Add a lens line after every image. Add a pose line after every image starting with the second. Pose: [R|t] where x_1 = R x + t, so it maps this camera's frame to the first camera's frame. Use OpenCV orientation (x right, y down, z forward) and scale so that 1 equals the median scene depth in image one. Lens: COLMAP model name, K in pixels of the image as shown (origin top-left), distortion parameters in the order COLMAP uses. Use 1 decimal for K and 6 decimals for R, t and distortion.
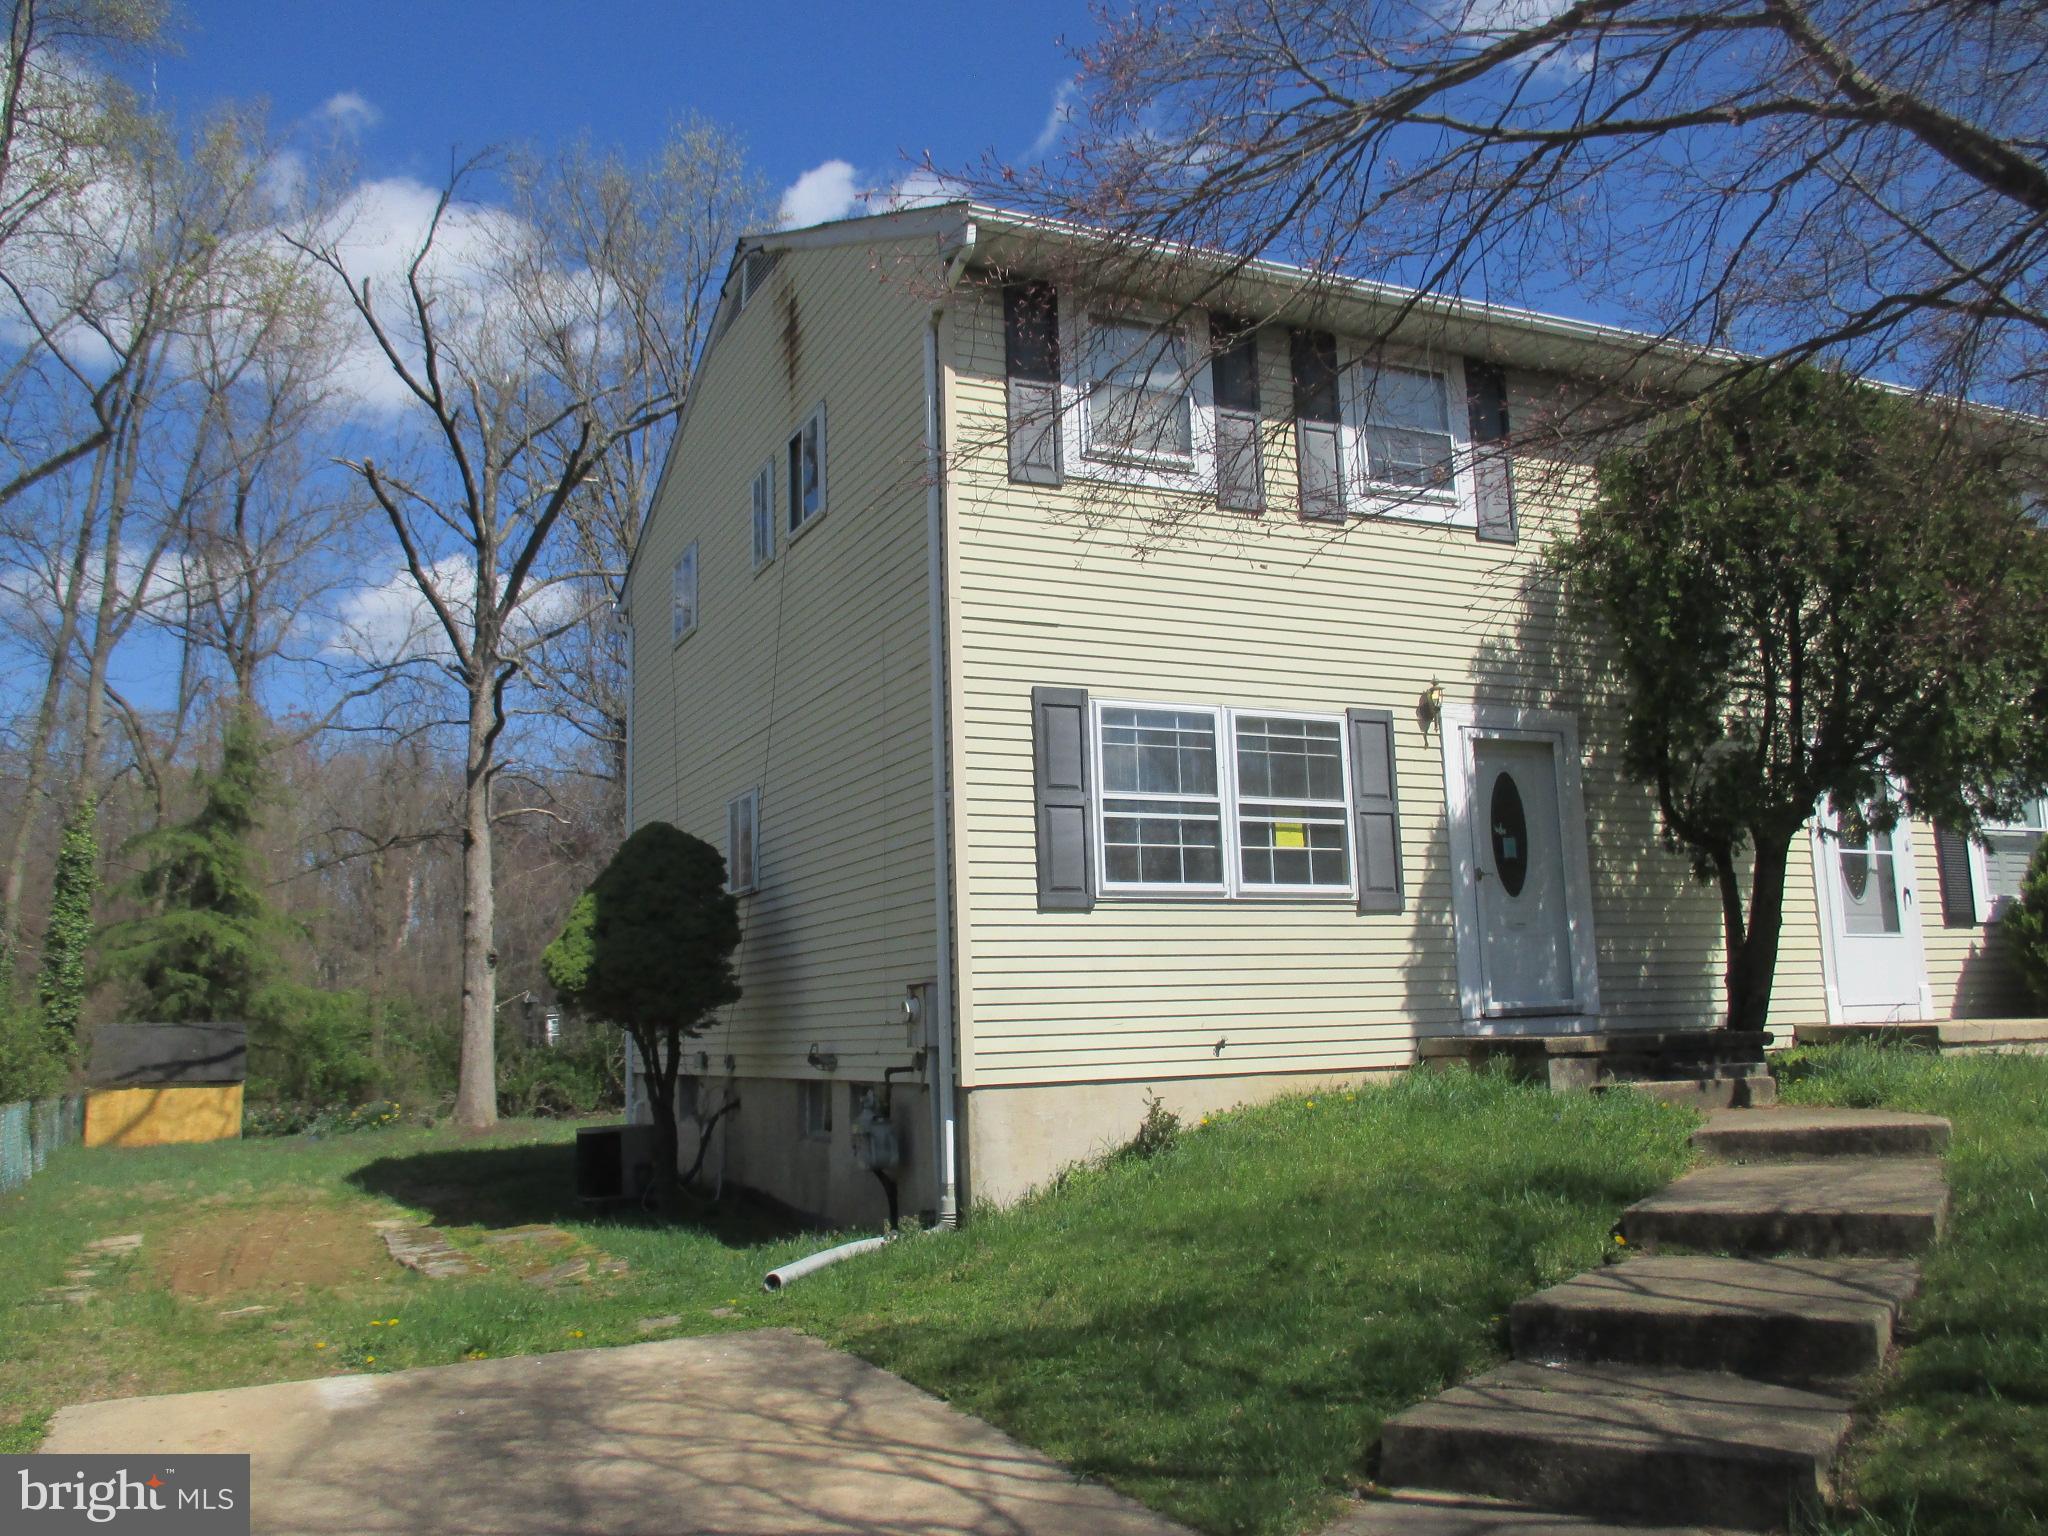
lens RADIAL K [[1703.2, 0, 1012.0], [0, 1703.2, 764.4], [0, 0, 1]] dist [-0.038453, 0.027696]
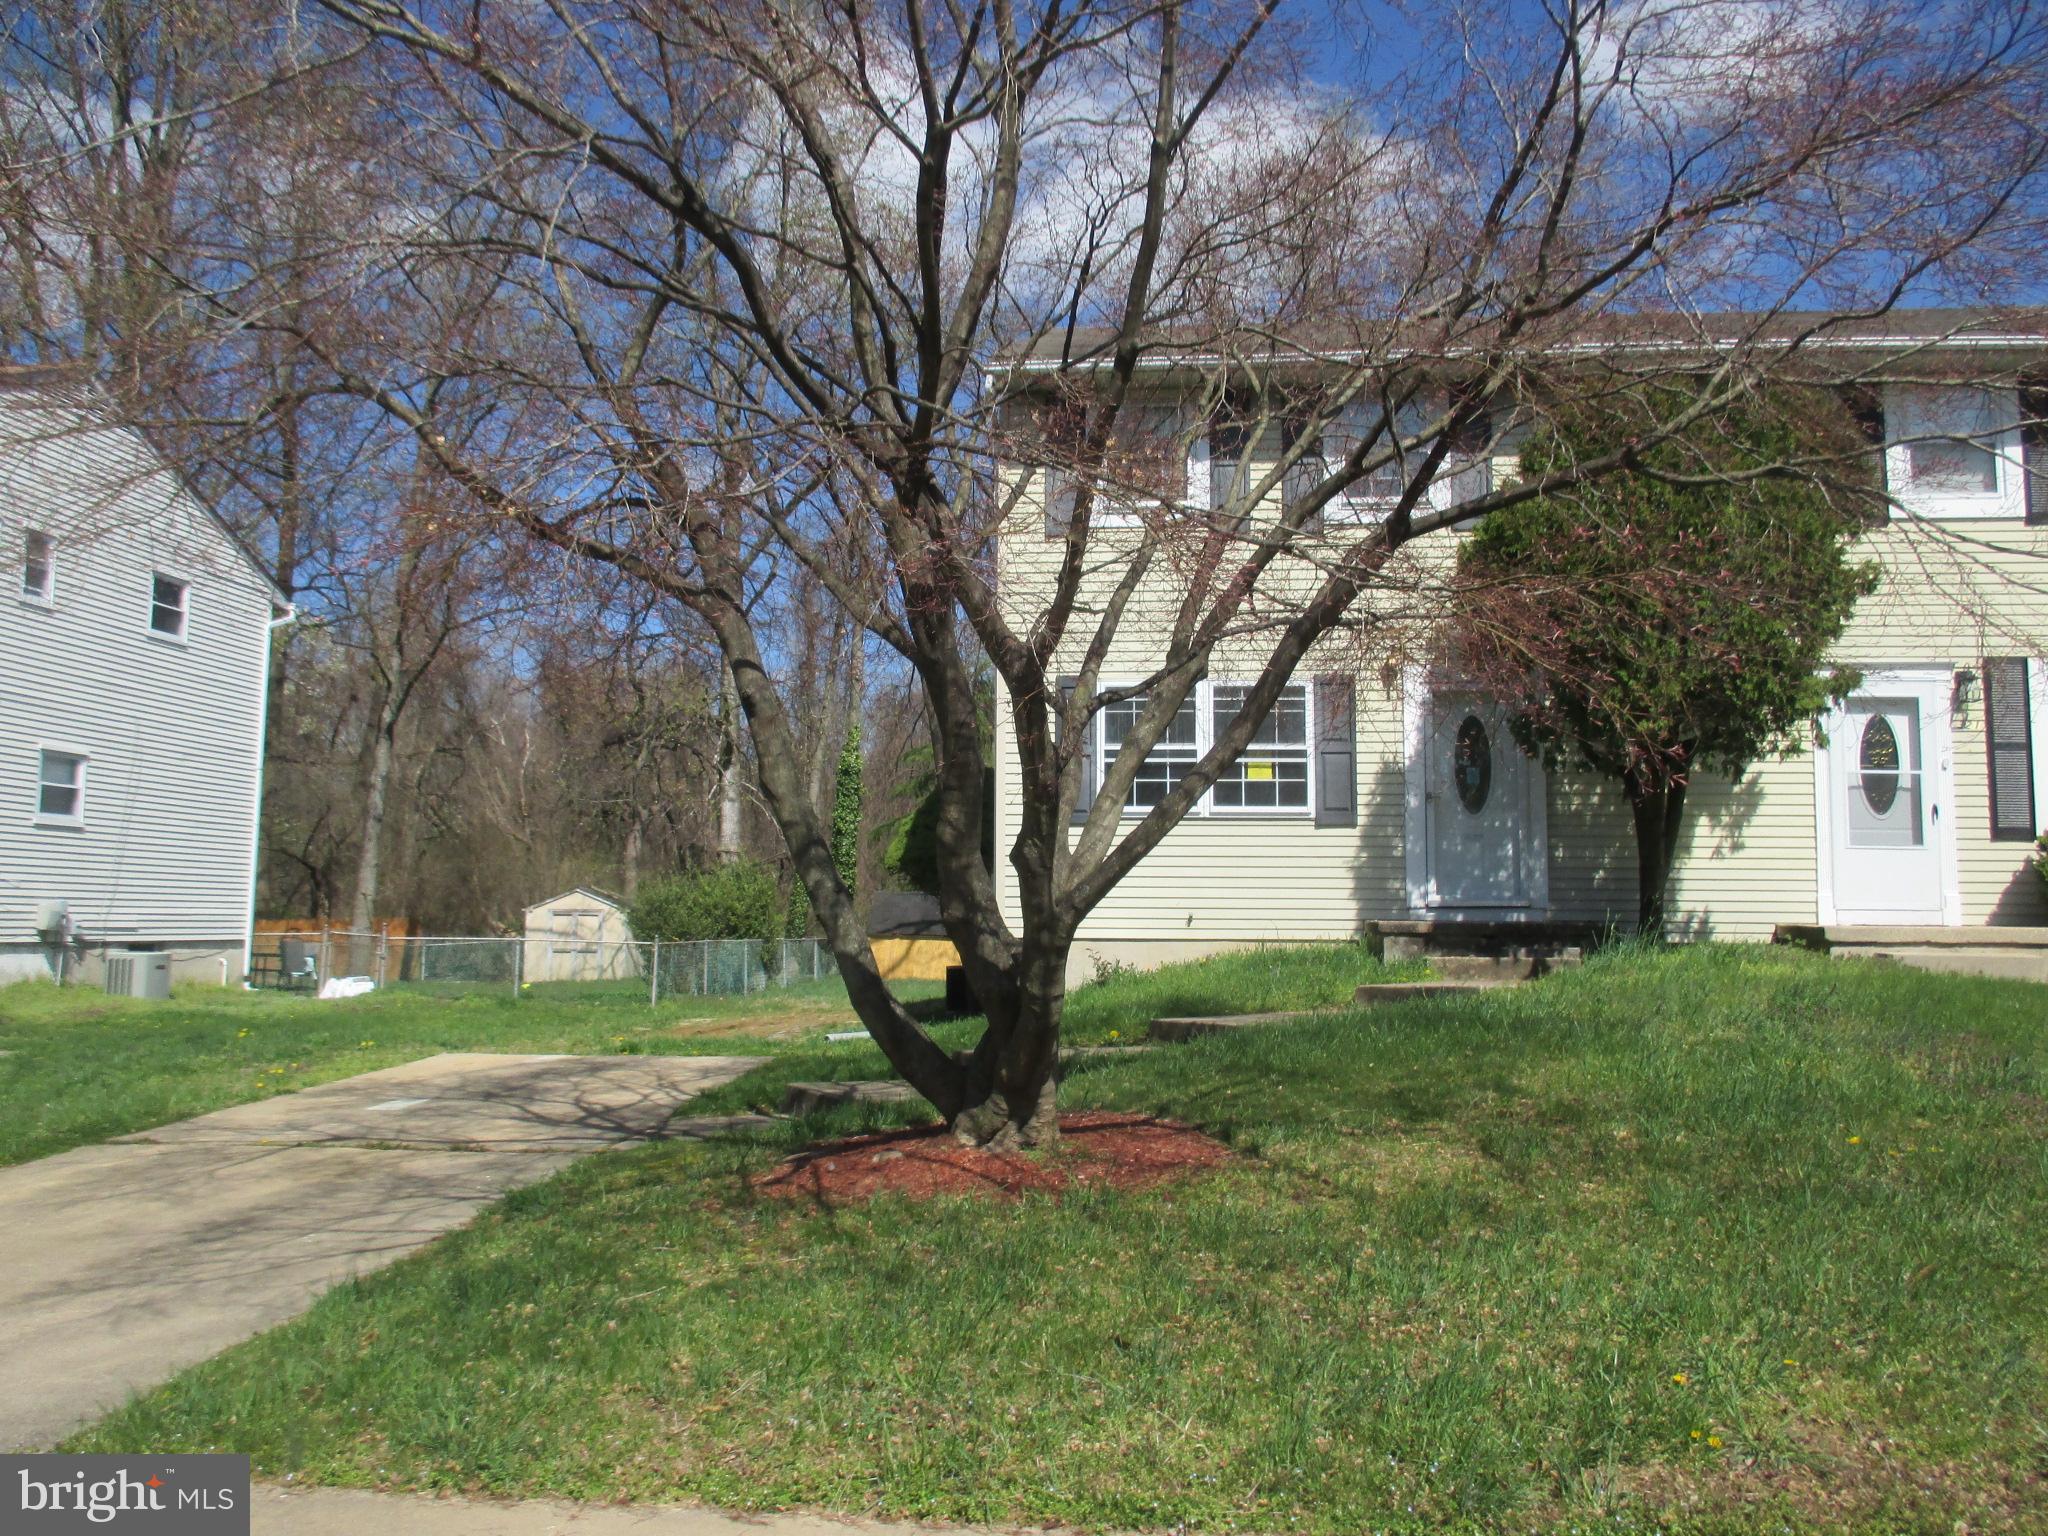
lens RADIAL K [[1703.2, 0, 1014.4], [0, 1703.2, 762.3], [0, 0, 1]] dist [-0.038453, 0.027696]
pose [[0.856397, -0.012156, -0.516175, 0.682384], [0.046758, 0.997441, 0.054087, -0.047487], [0.514196, -0.070455, 0.854774, -0.273673]]
